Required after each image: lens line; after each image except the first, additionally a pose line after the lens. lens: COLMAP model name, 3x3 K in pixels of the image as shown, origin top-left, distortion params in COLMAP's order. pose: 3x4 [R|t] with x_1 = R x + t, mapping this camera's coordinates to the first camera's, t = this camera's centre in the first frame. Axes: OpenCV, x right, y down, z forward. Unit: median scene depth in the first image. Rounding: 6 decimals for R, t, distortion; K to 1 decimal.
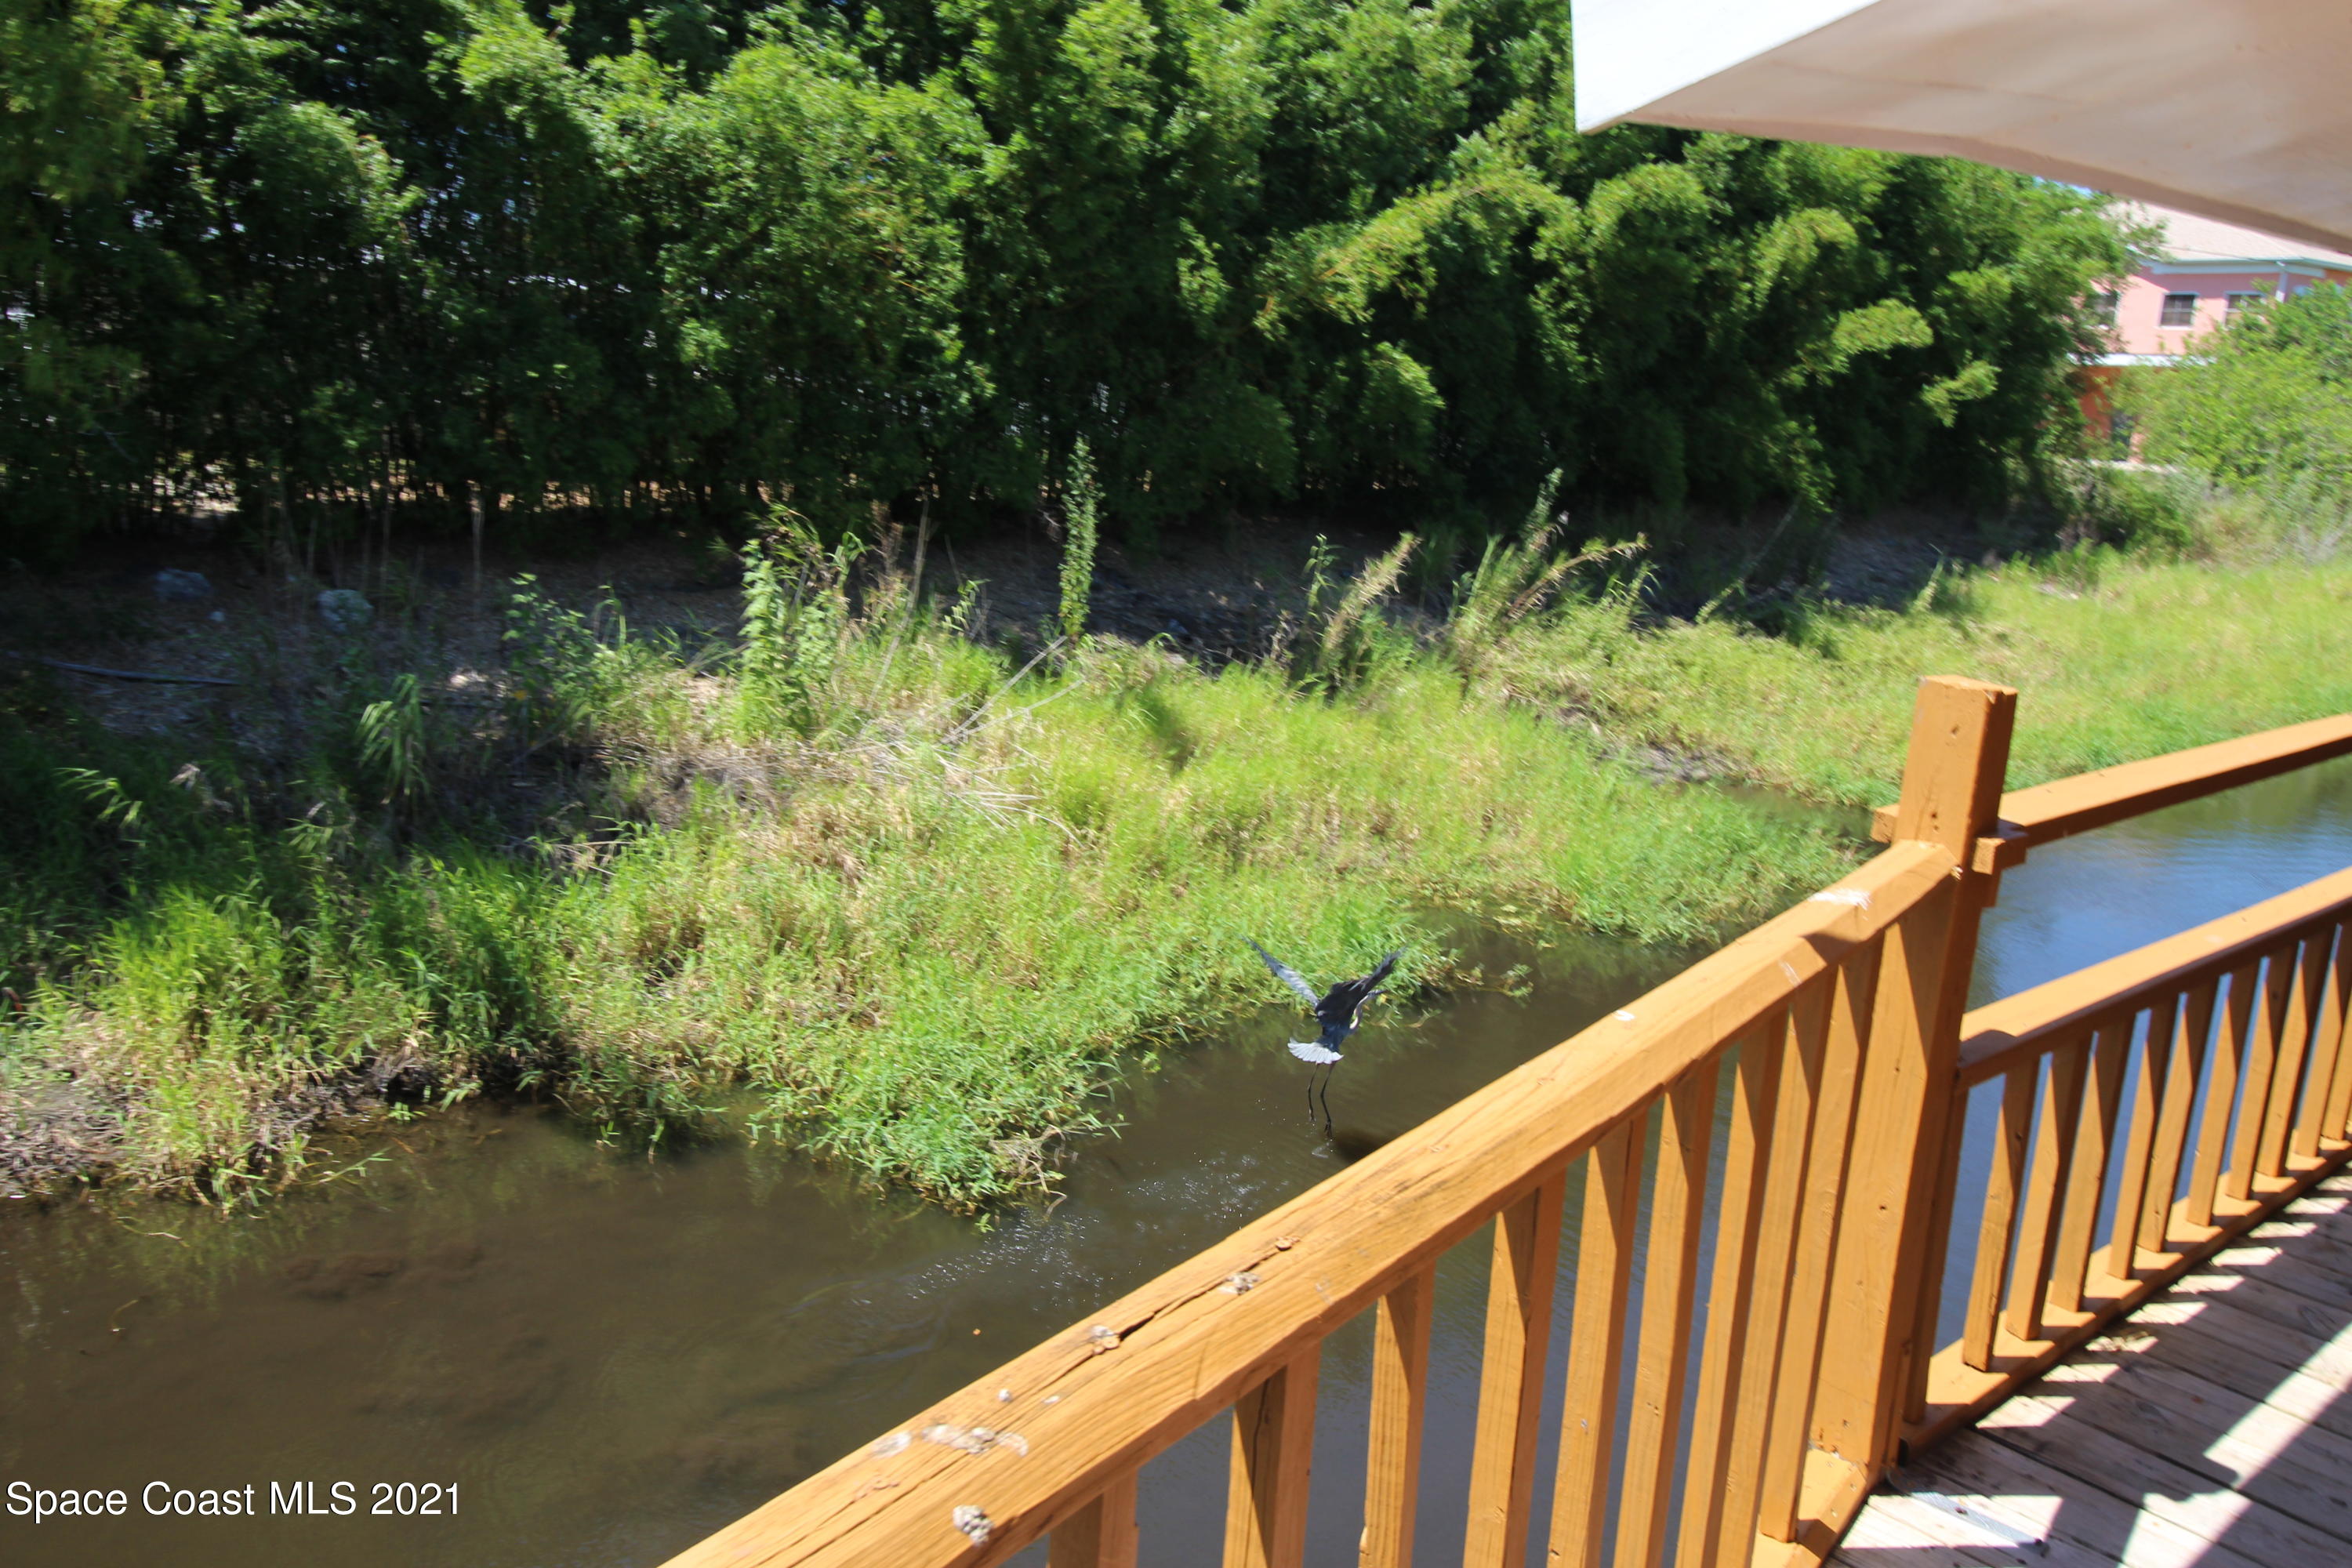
lens RADIAL K [[1818.4, 0, 1143.2], [0, 1818.4, 787.5], [0, 0, 1]] dist [0.015241, -0.011159]
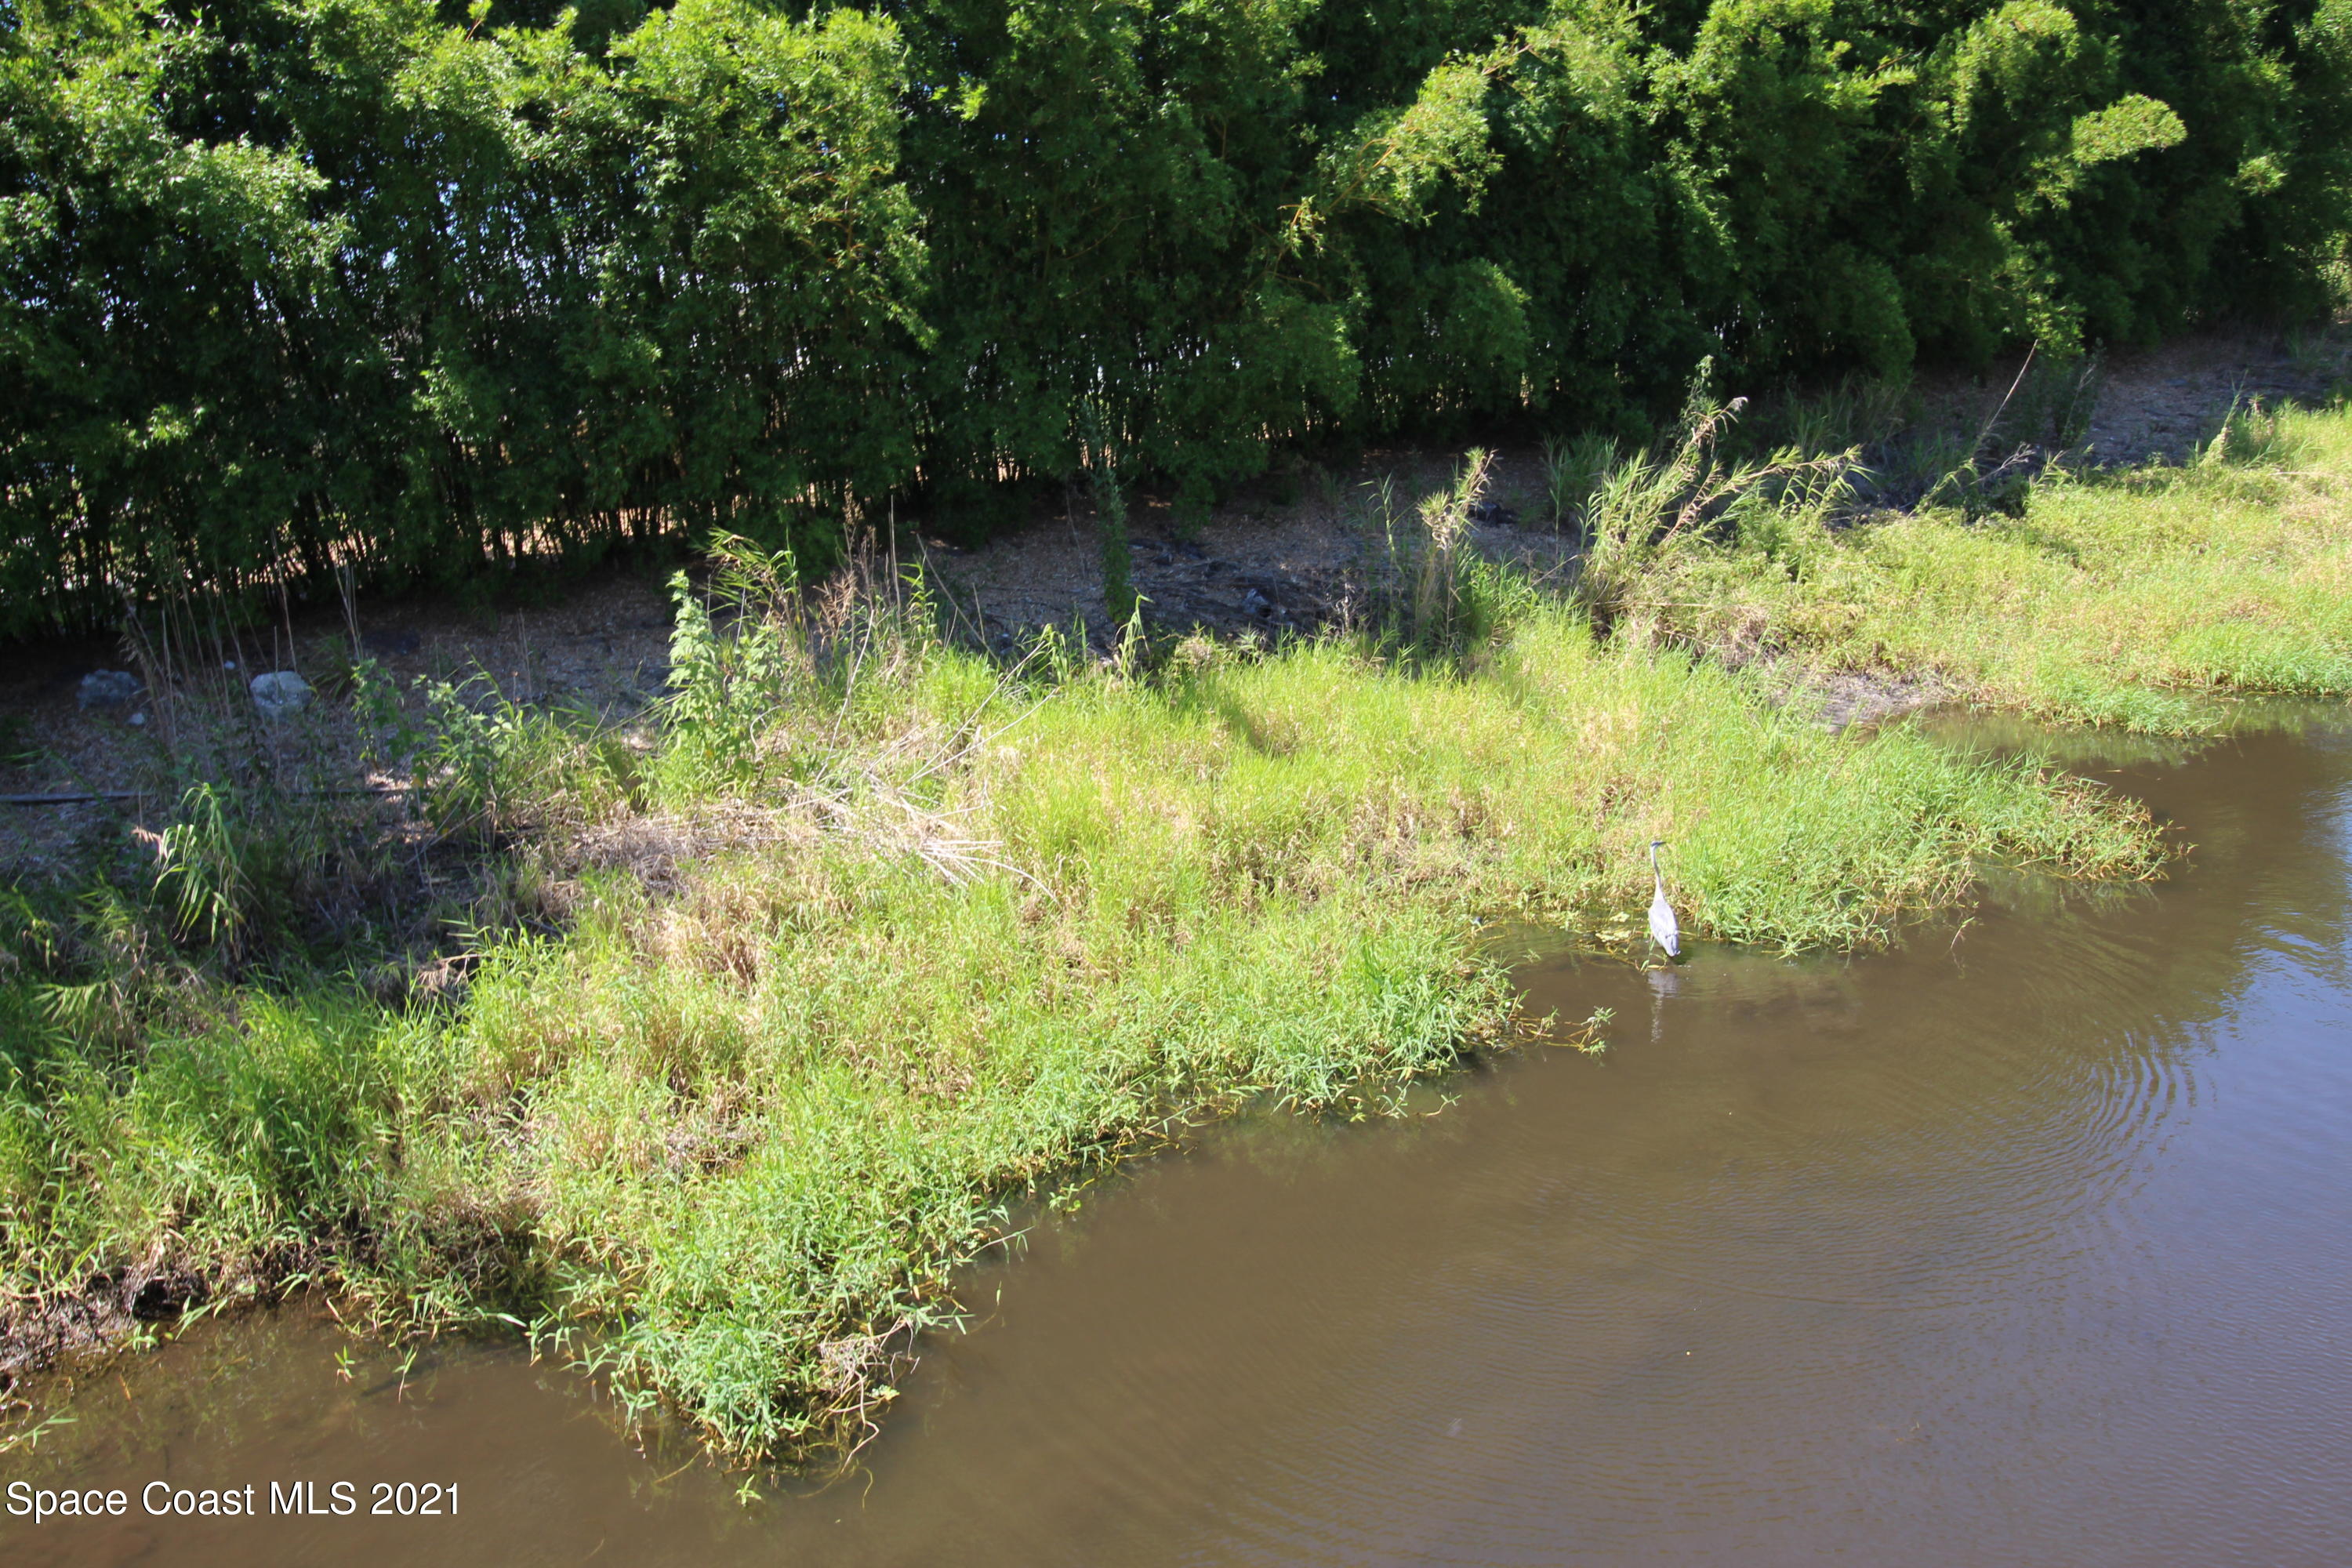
lens RADIAL K [[1818.4, 0, 1143.2], [0, 1818.4, 787.5], [0, 0, 1]] dist [0.015241, -0.011159]
pose [[0.982182, -0.093201, -0.163196, 0.111073], [0.098105, 0.994928, 0.022233, -0.025188], [0.160296, -0.037847, 0.986343, 0.146068]]
